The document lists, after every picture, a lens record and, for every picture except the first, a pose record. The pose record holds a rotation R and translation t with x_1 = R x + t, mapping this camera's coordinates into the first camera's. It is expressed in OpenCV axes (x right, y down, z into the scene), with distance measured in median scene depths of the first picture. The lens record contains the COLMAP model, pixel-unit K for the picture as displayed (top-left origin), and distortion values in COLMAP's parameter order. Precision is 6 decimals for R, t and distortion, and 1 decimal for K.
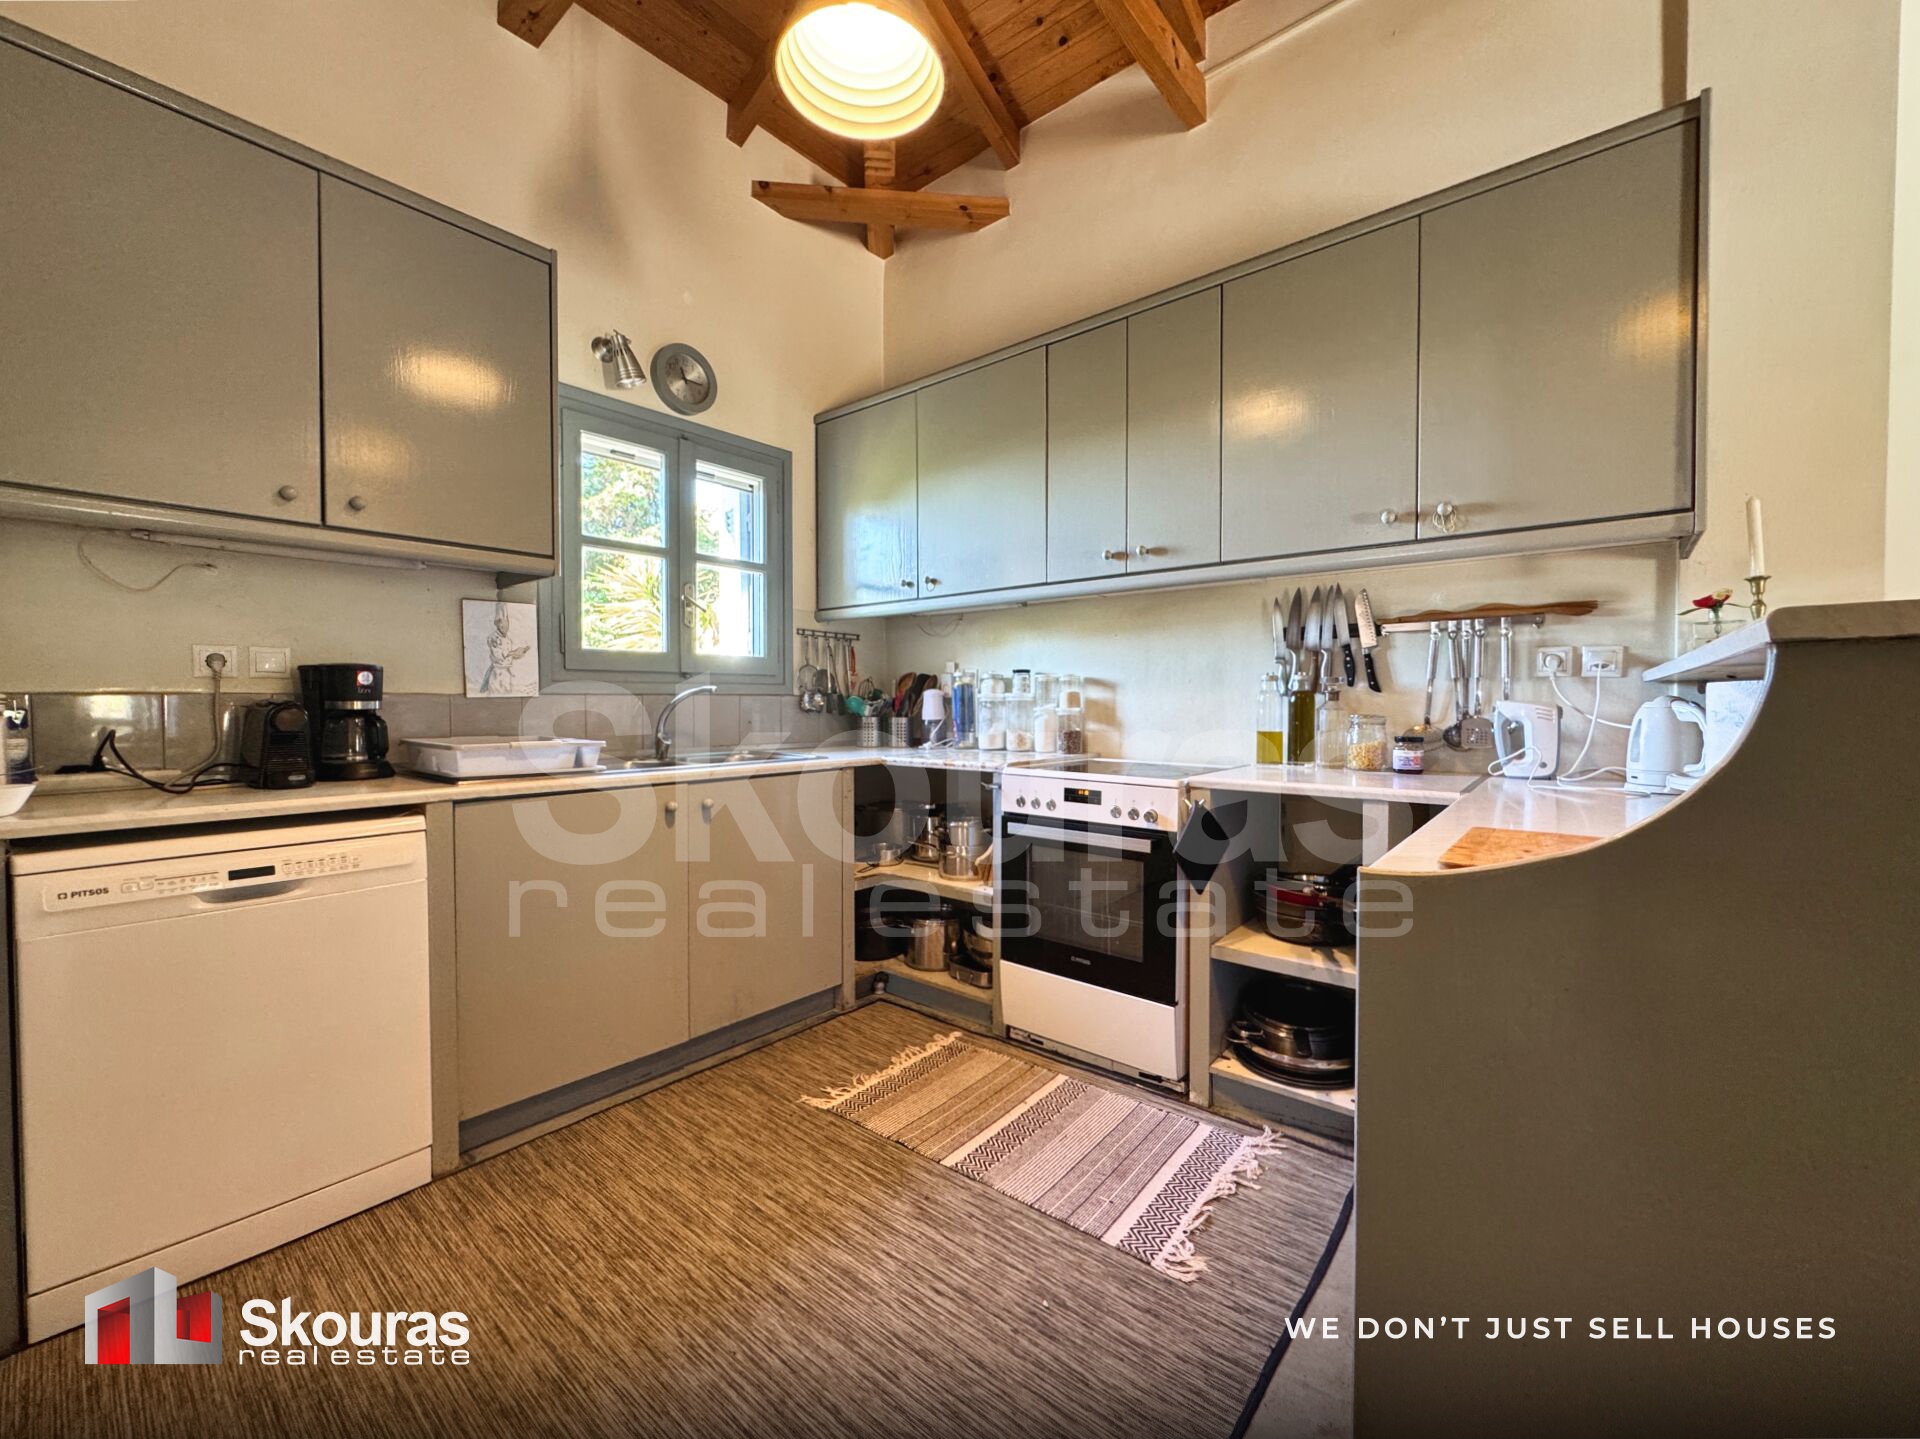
lens RADIAL K [[774.3, 0, 979.2], [0, 774.3, 722.9], [0, 0, 1]] dist [-0.003075, -0.000200]
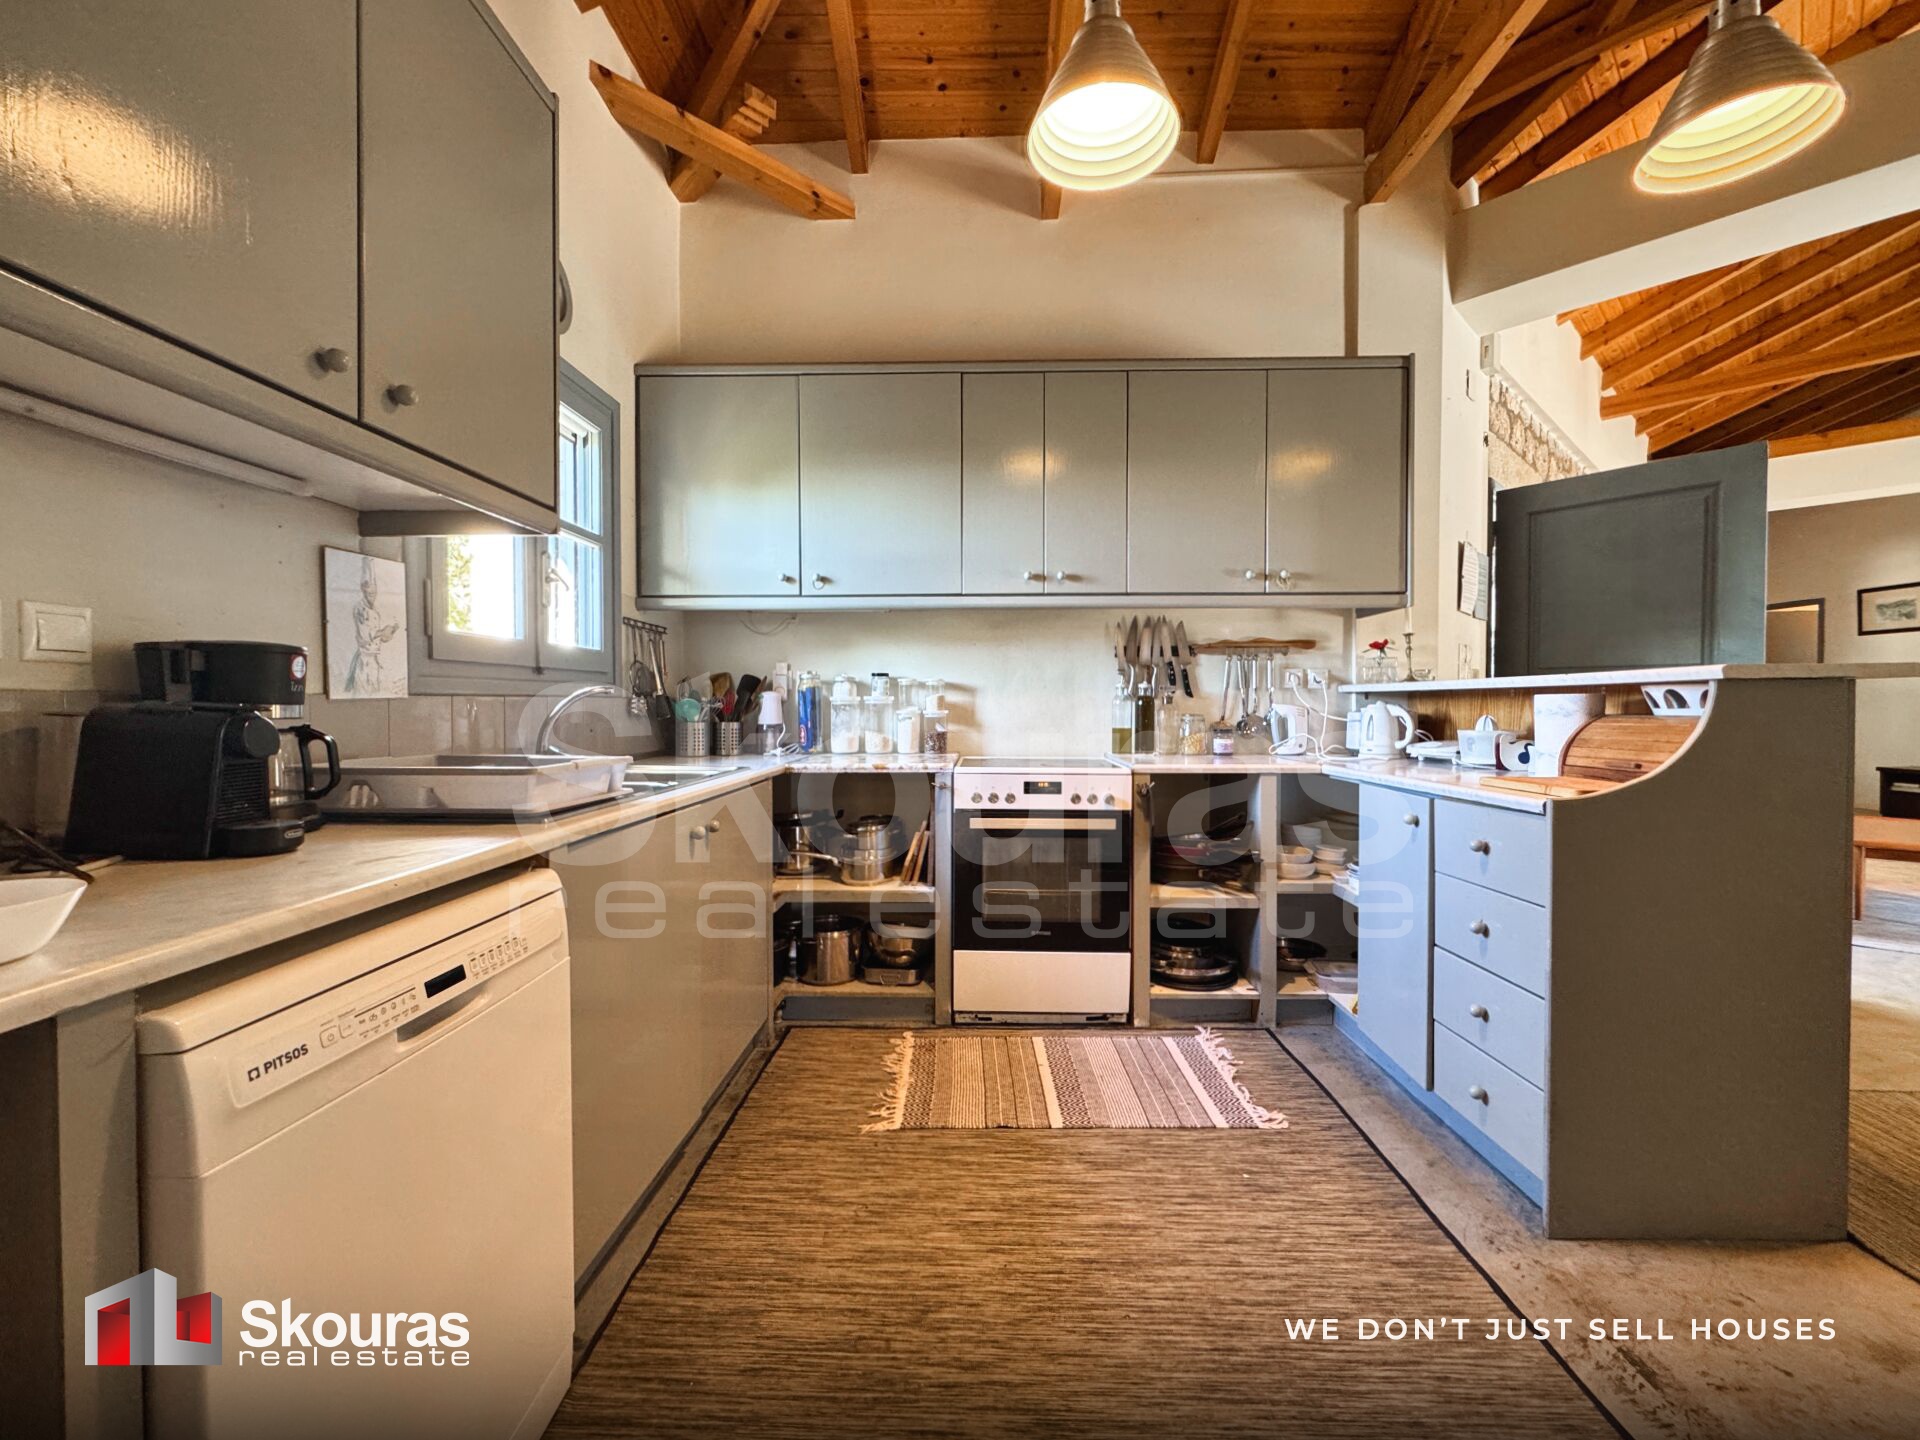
lens RADIAL K [[774.3, 0, 986.2], [0, 774.3, 724.2], [0, 0, 1]] dist [-0.003075, -0.000200]
pose [[0.788361, -0.016452, 0.614993, -0.613824], [0.018017, 0.999831, 0.003652, -0.004463], [-0.614950, 0.008202, 0.788524, 0.150026]]
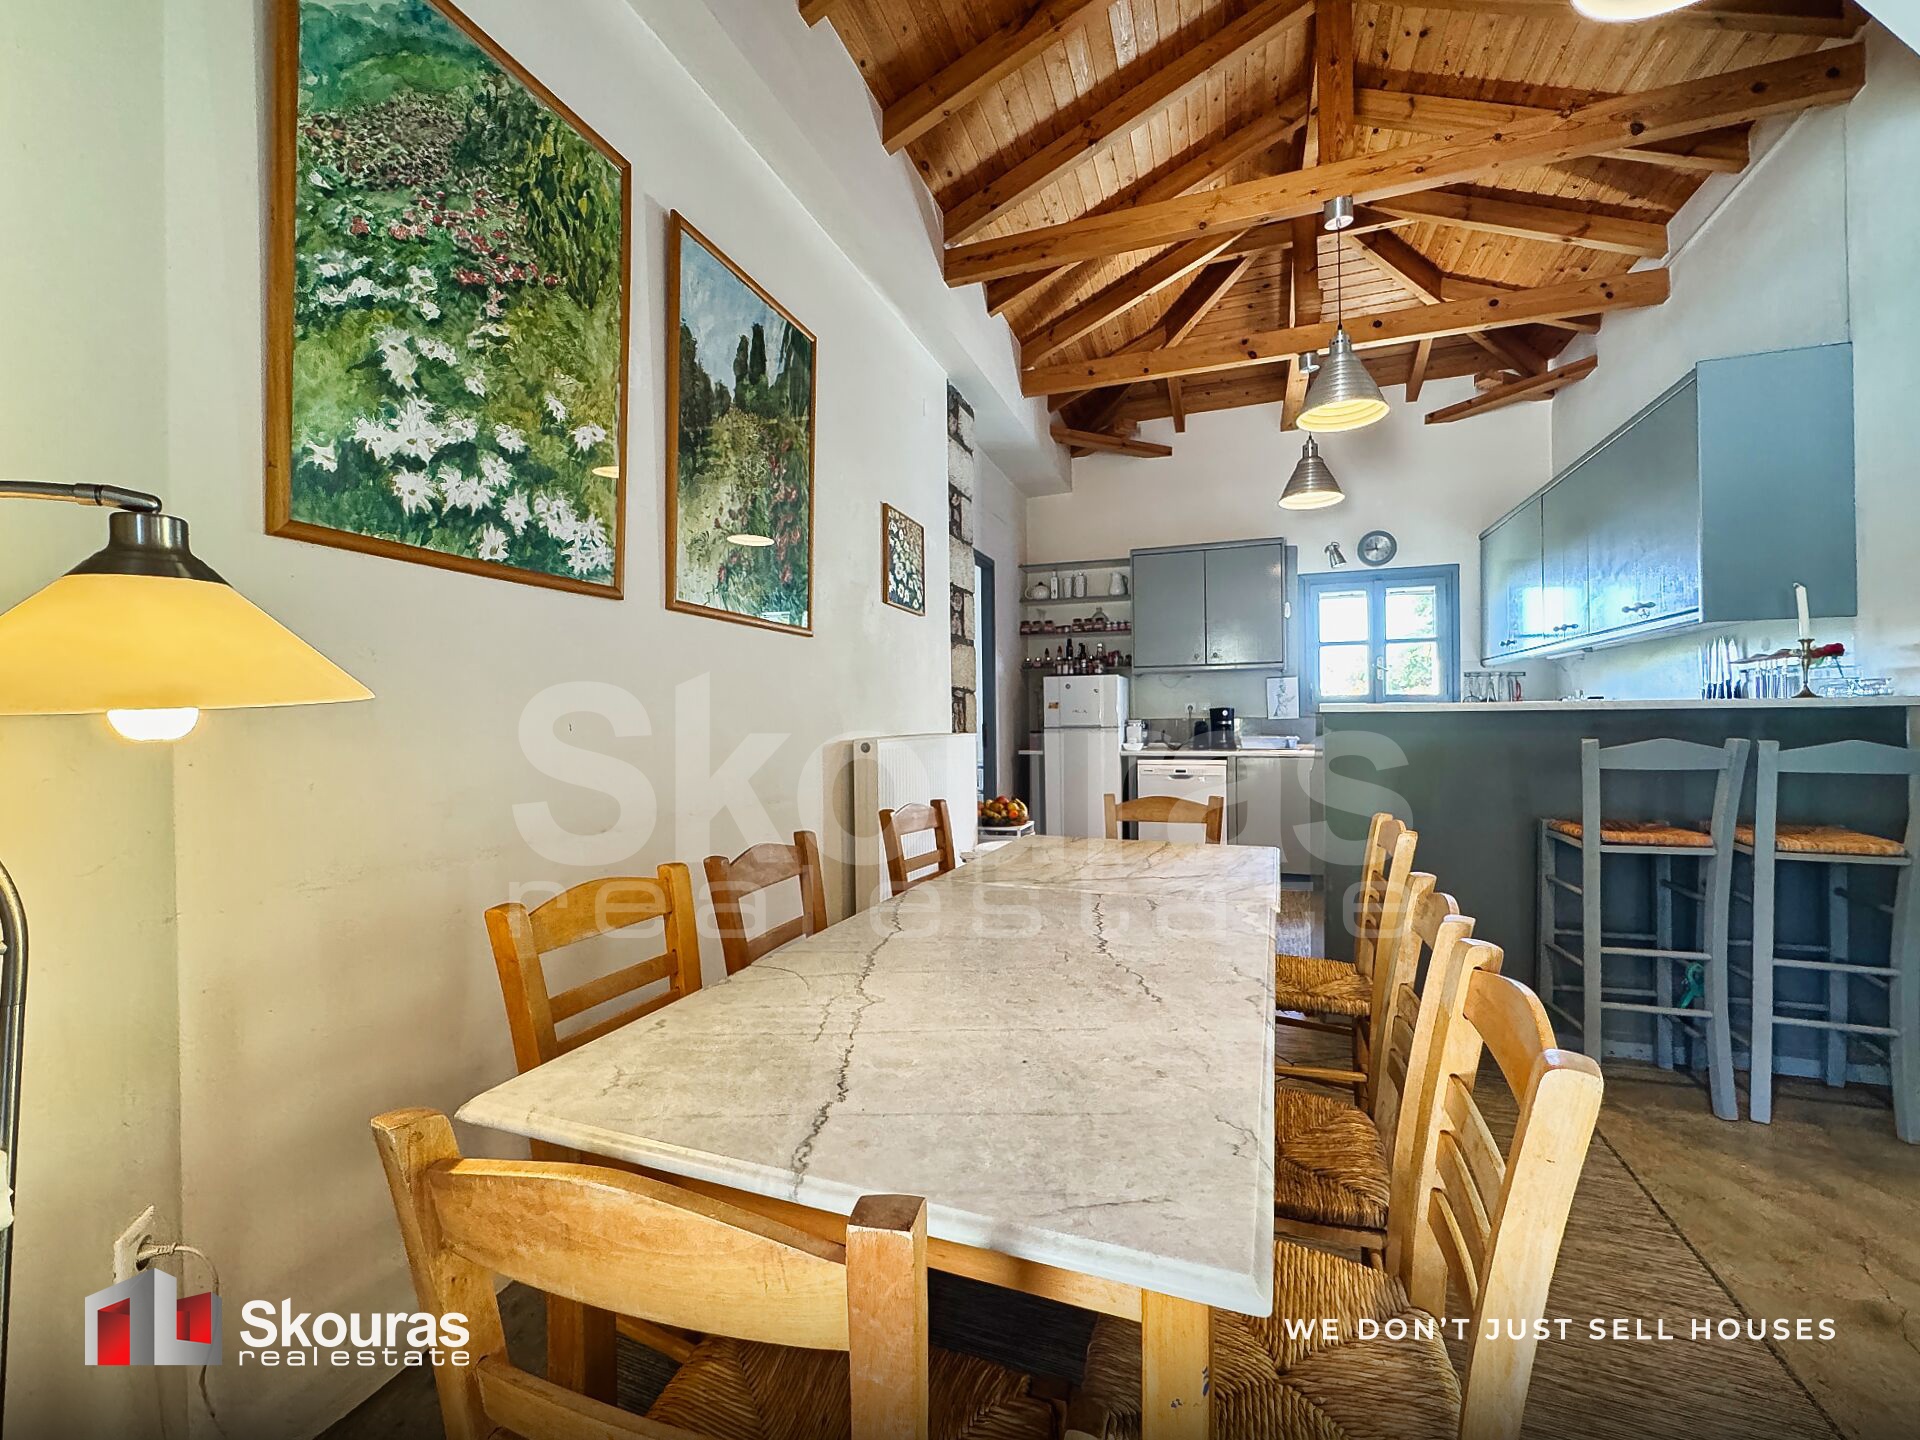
lens RADIAL K [[774.3, 0, 974.0], [0, 774.3, 719.9], [0, 0, 1]] dist [-0.003075, -0.000200]
pose [[0.343190, -0.007763, -0.939234, 1.255846], [-0.014903, 0.999795, -0.013709, 0.016031], [0.939148, 0.018702, 0.343004, -0.670390]]
